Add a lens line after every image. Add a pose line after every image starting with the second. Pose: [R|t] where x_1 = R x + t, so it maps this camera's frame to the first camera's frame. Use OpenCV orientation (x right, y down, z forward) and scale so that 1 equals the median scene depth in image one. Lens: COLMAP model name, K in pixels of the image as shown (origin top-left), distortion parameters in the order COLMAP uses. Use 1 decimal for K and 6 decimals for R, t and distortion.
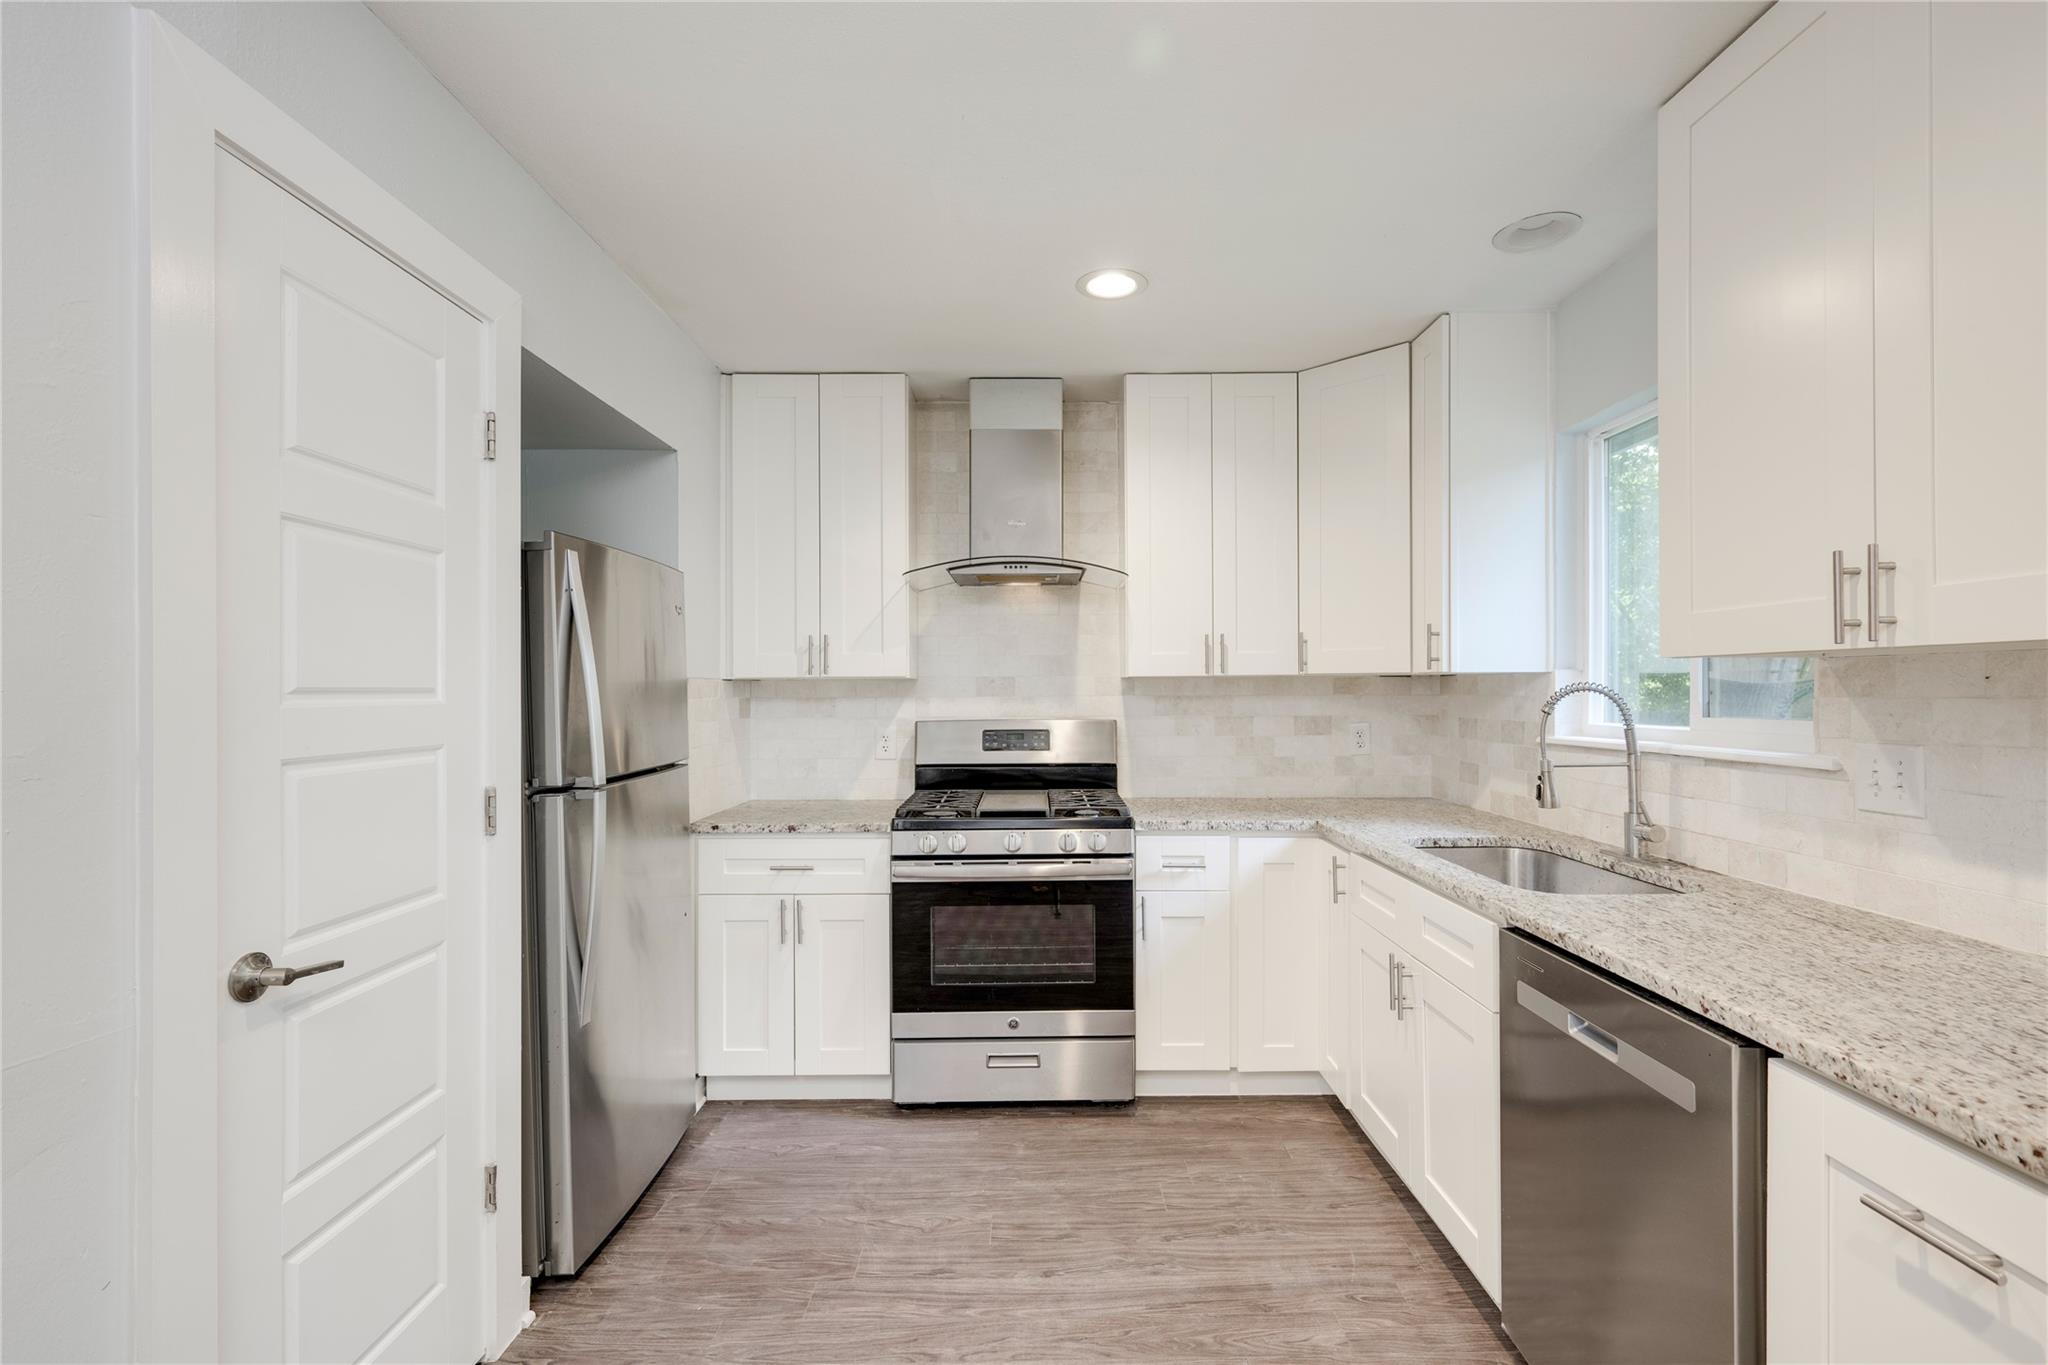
lens RADIAL K [[922.4, 0, 1025.7], [0, 922.4, 691.6], [0, 0, 1]] dist [-0.003179, 0.000165]
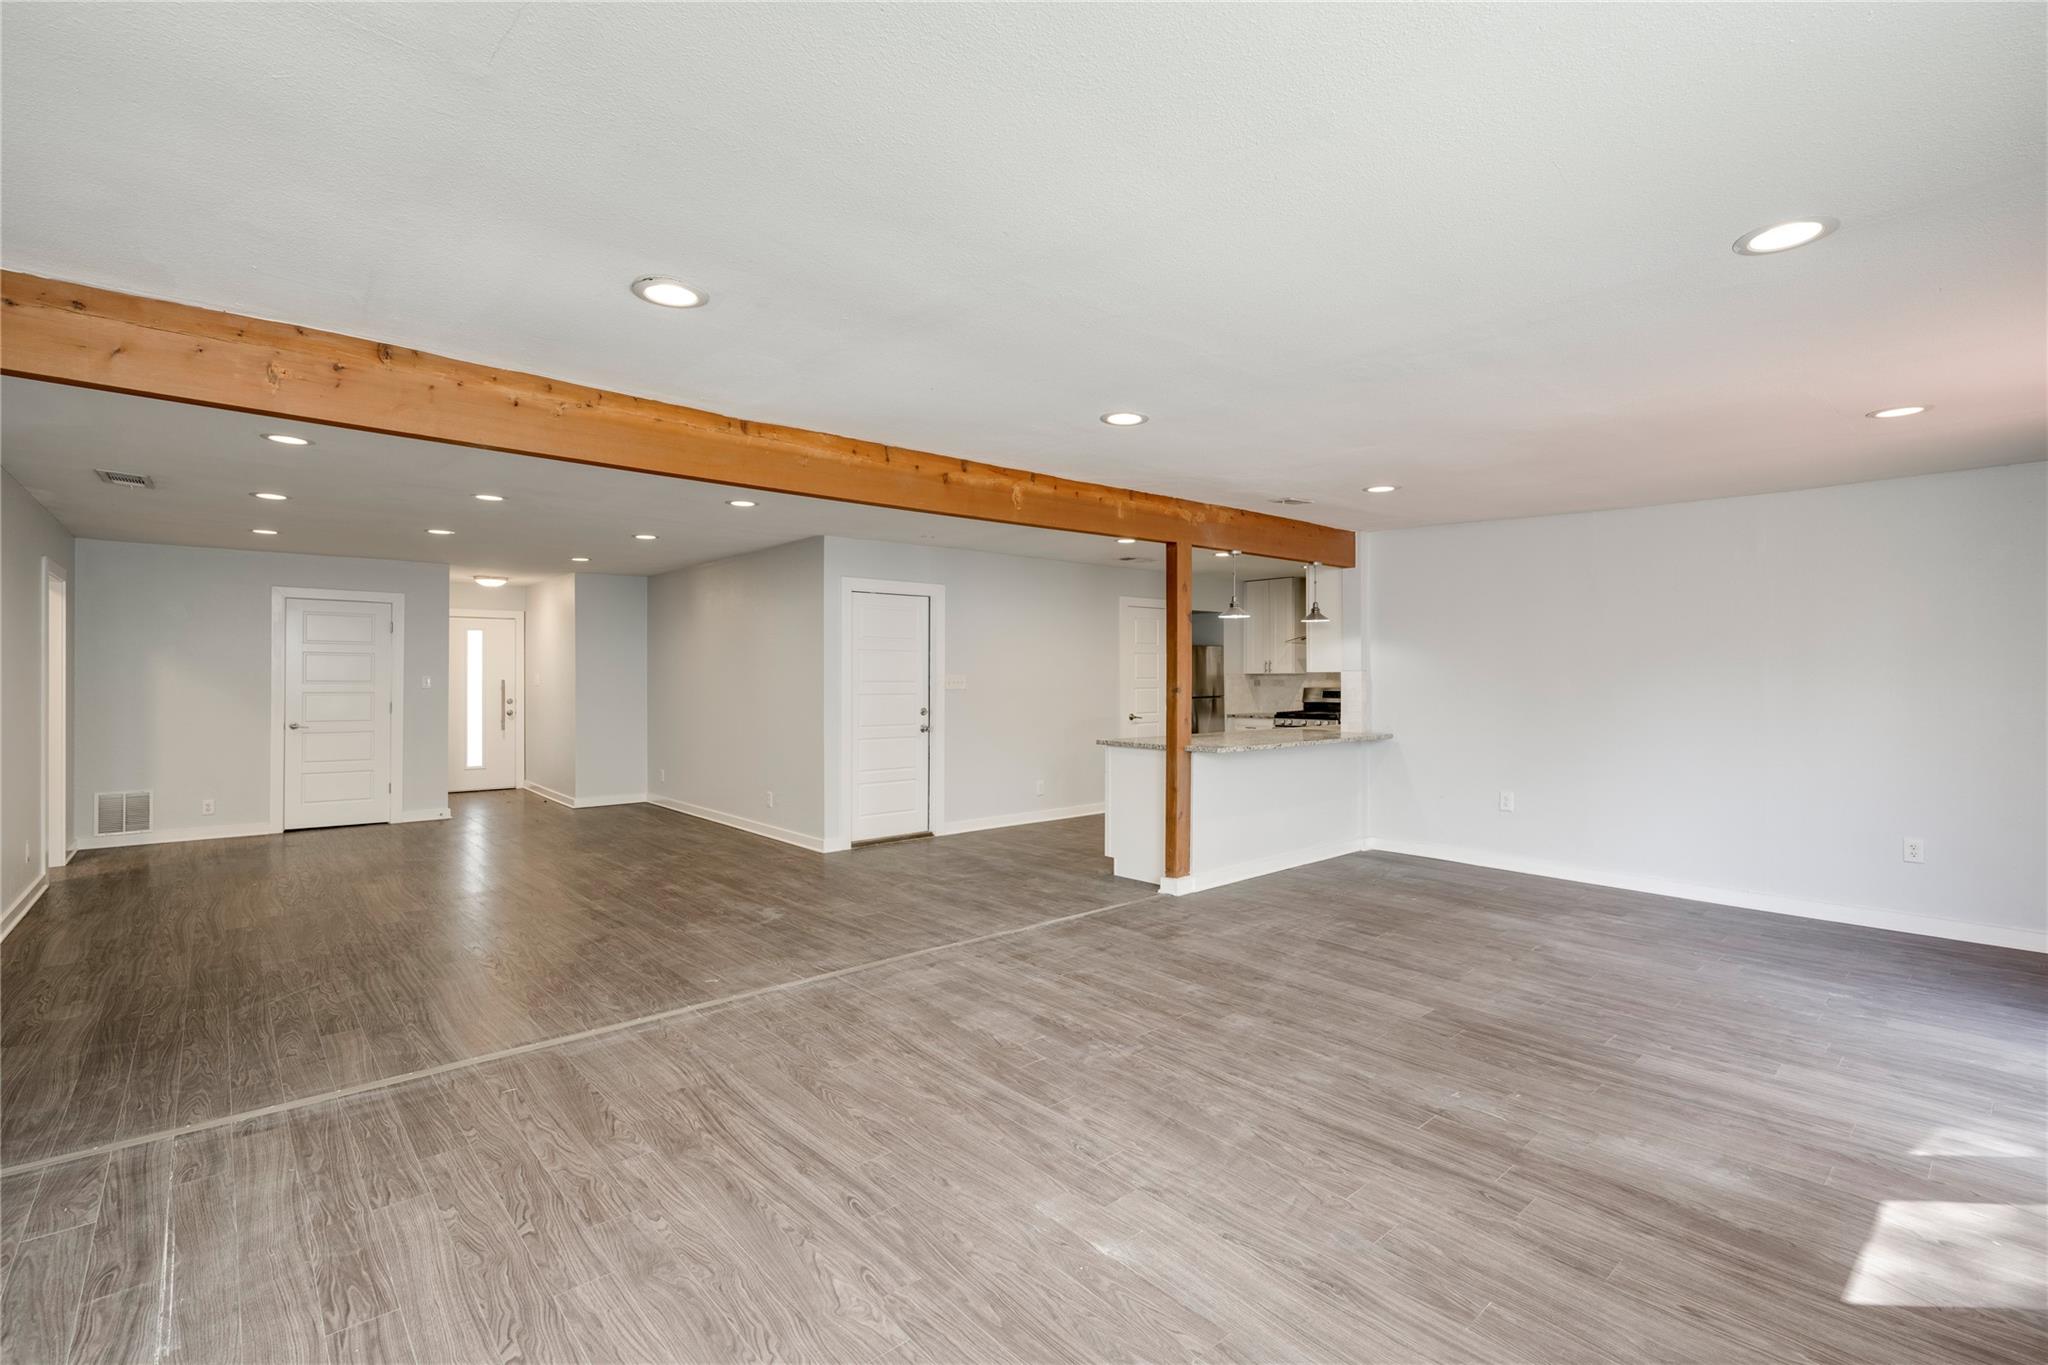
lens RADIAL K [[922.4, 0, 1023.1], [0, 922.4, 679.8], [0, 0, 1]] dist [-0.003179, 0.000165]
pose [[0.654604, 0.006492, -0.755944, 3.293286], [-0.001636, 0.999973, 0.007172, -0.032553], [0.755971, -0.003458, 0.654596, -3.483487]]
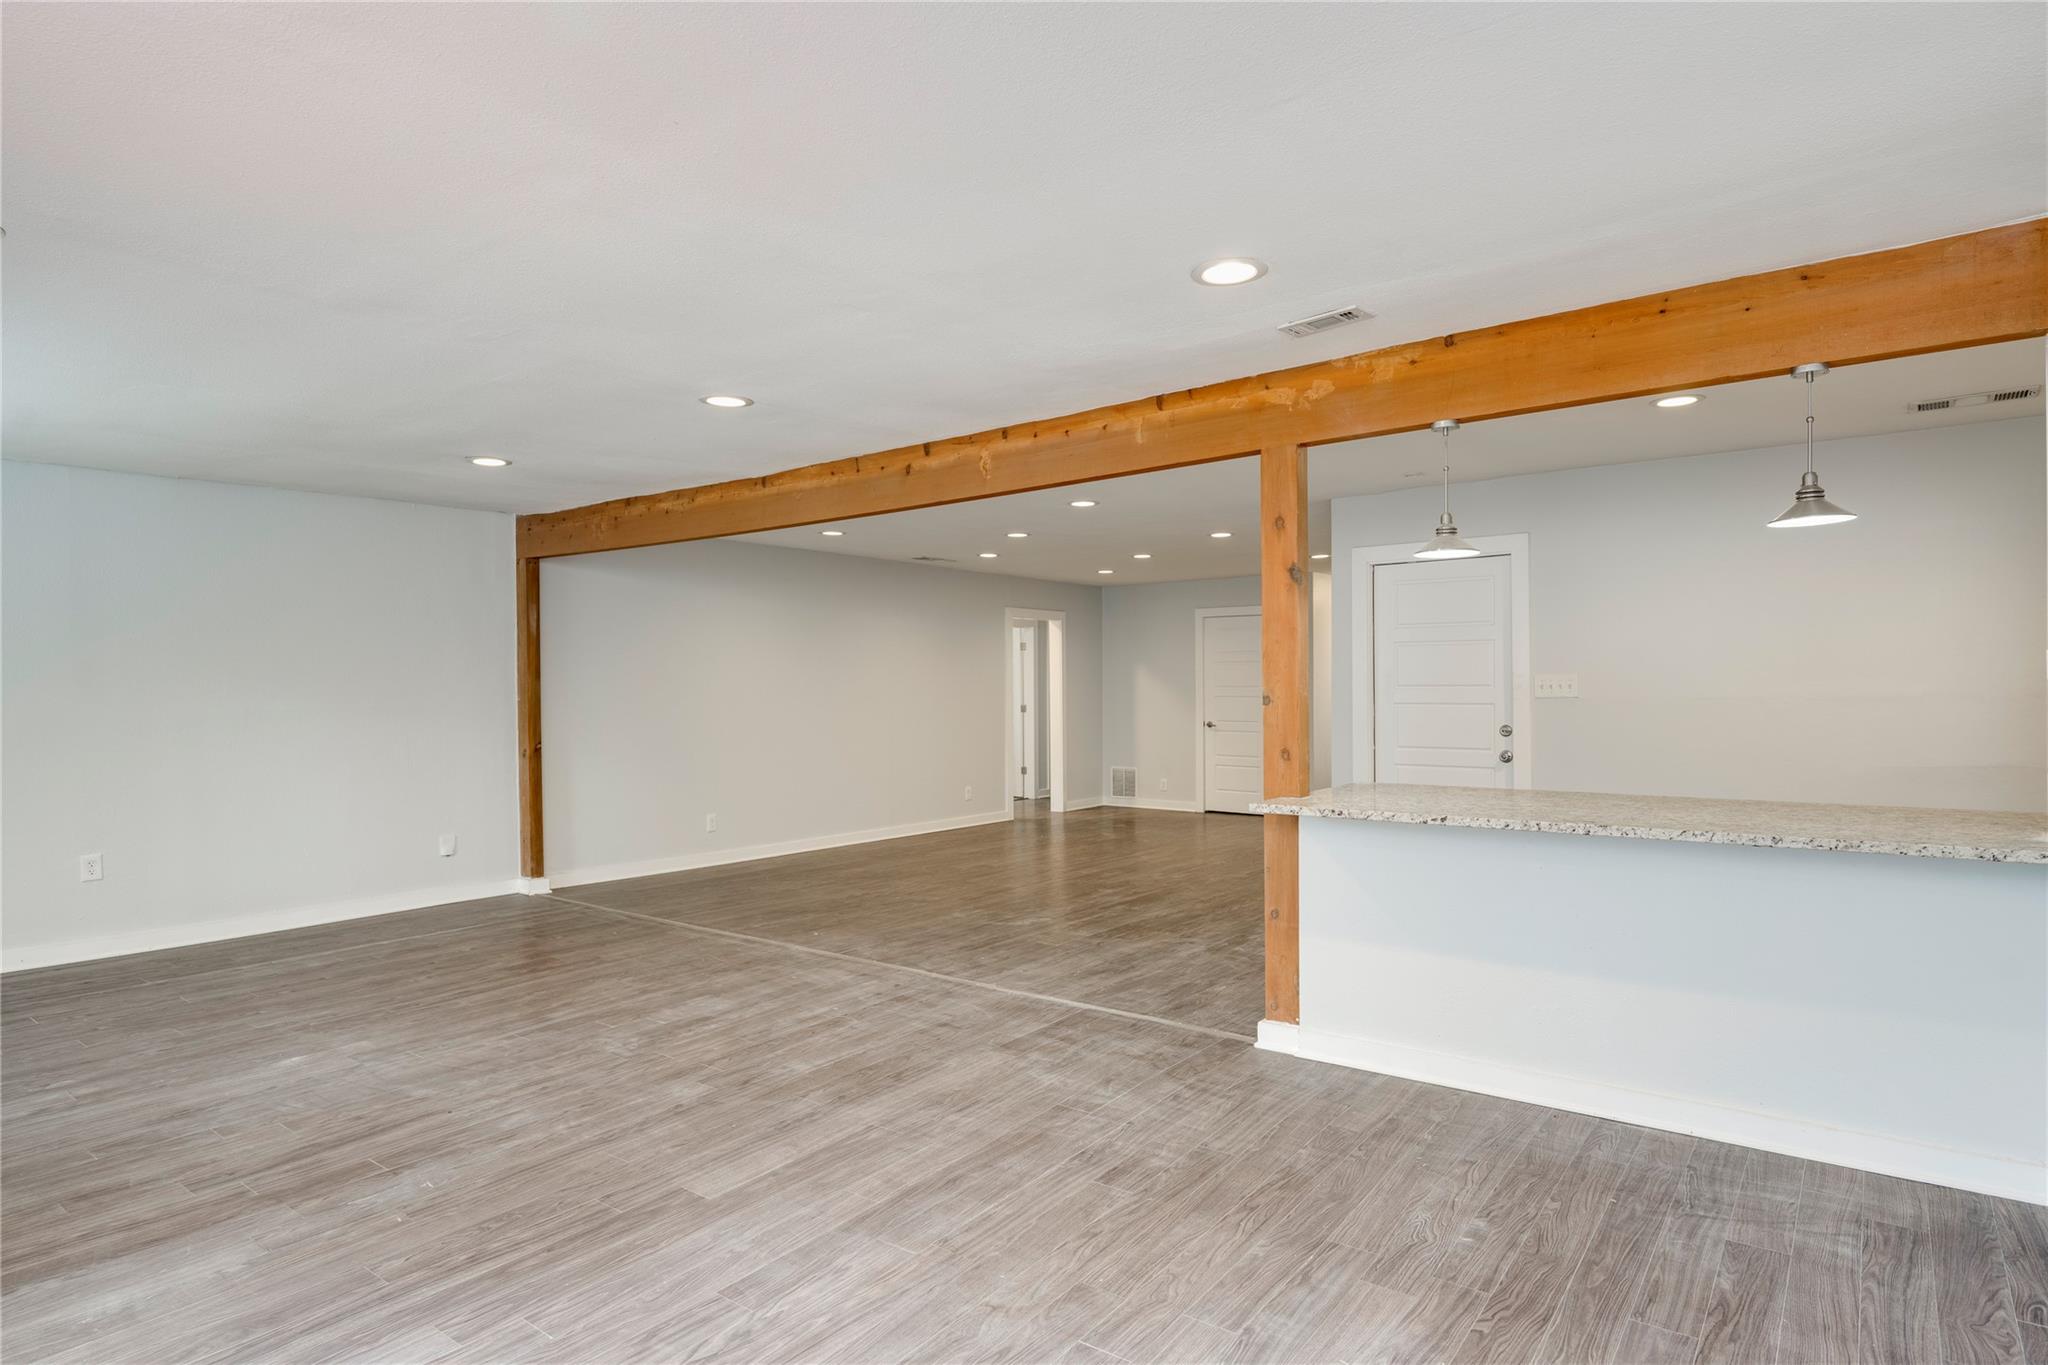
lens RADIAL K [[1103.6, 0, 1020.8], [0, 1103.6, 682.5], [0, 0, 1]] dist [-0.003144, 0.001066]
pose [[-0.610119, 0.006345, -0.792284, 3.317861], [0.012325, 0.999923, -0.001483, -0.010330], [0.792214, -0.010670, -0.610151, 0.312152]]
